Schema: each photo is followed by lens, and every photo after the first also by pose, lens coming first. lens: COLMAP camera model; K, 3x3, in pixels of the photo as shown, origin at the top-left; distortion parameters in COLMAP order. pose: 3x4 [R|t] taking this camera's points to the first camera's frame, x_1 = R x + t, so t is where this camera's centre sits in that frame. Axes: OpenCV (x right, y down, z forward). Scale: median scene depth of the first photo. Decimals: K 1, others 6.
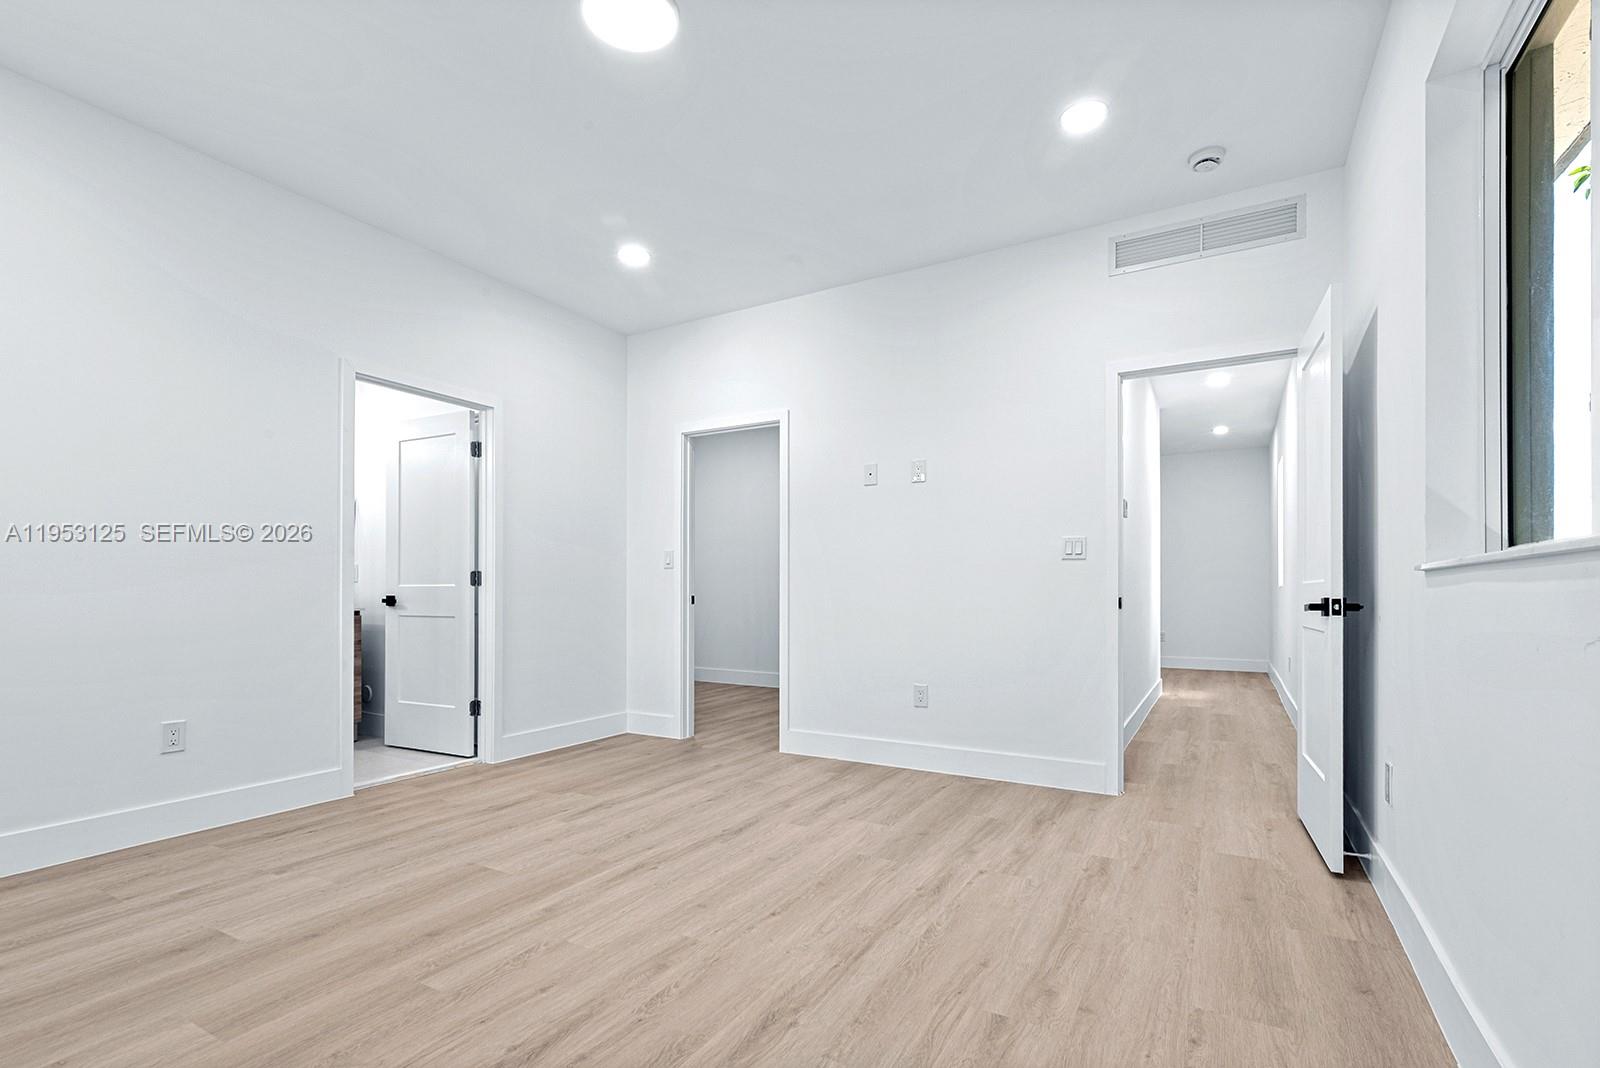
lens RADIAL K [[752.3, 0, 809.5], [0, 752.3, 590.4], [0, 0, 1]] dist [0.001144, 0.001687]
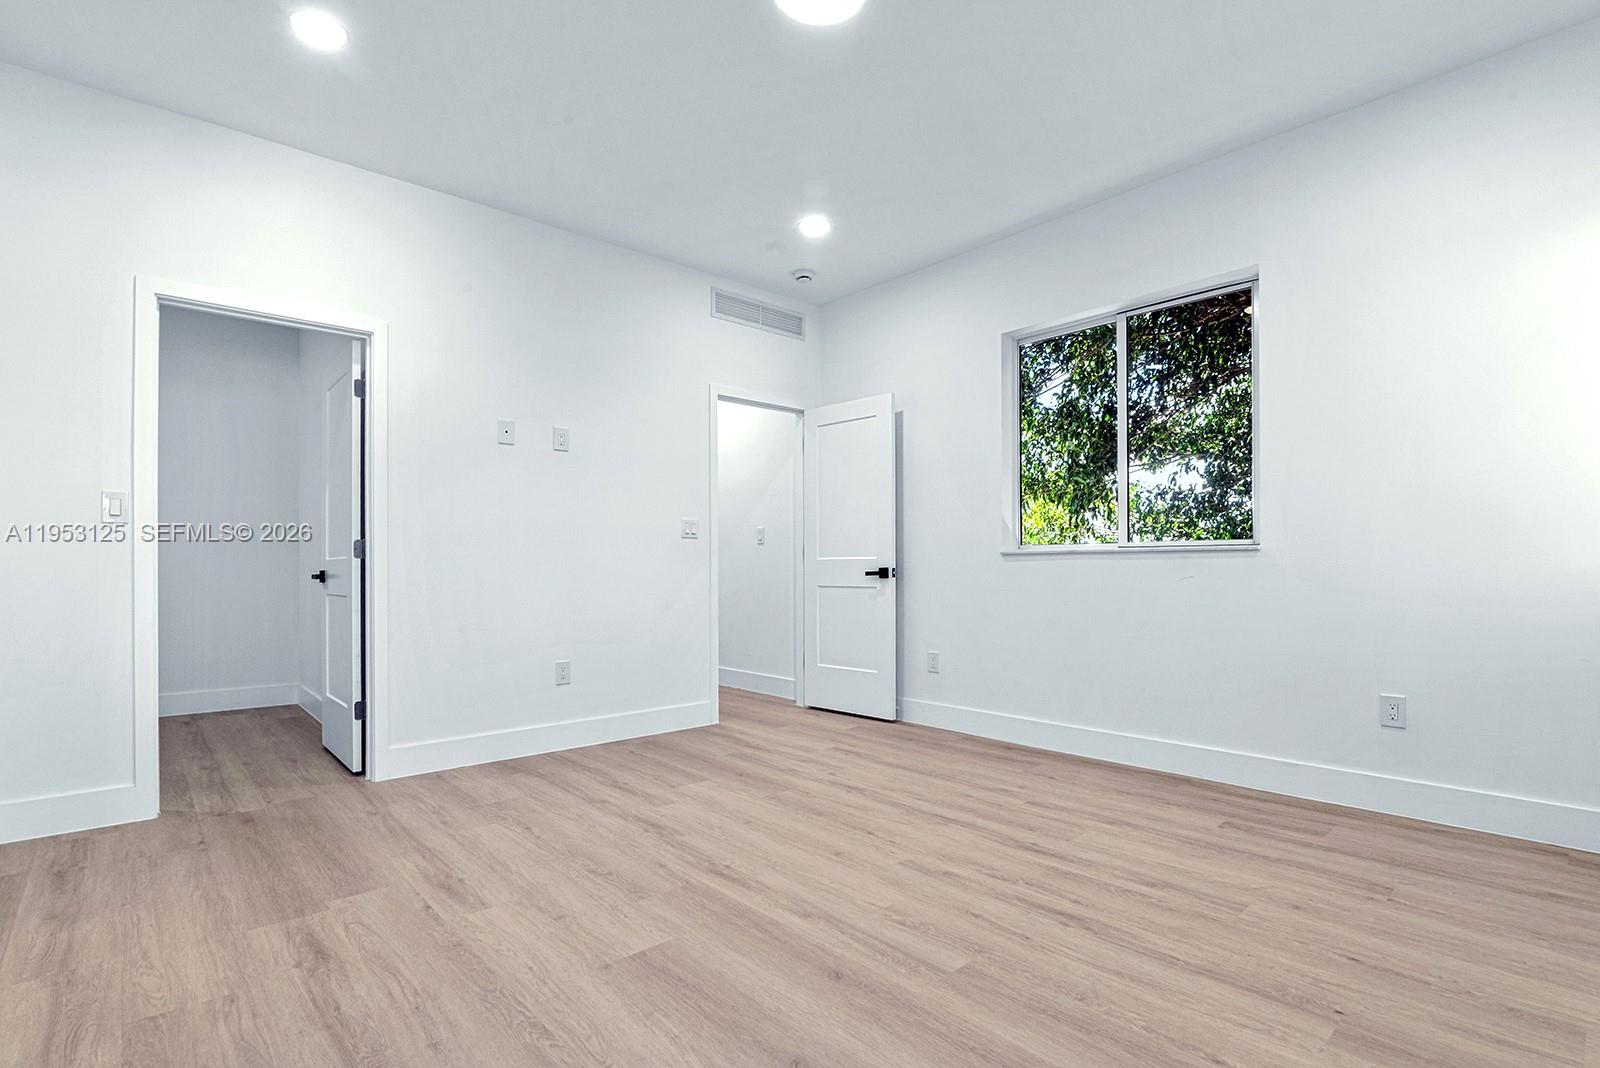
lens RADIAL K [[752.3, 0, 819.4], [0, 752.3, 566.6], [0, 0, 1]] dist [0.001144, 0.001687]
pose [[0.293432, -0.000425, 0.955980, -0.847758], [-0.000718, 1.000000, 0.000665, 0.004097], [-0.955980, -0.000881, 0.293432, 0.505607]]
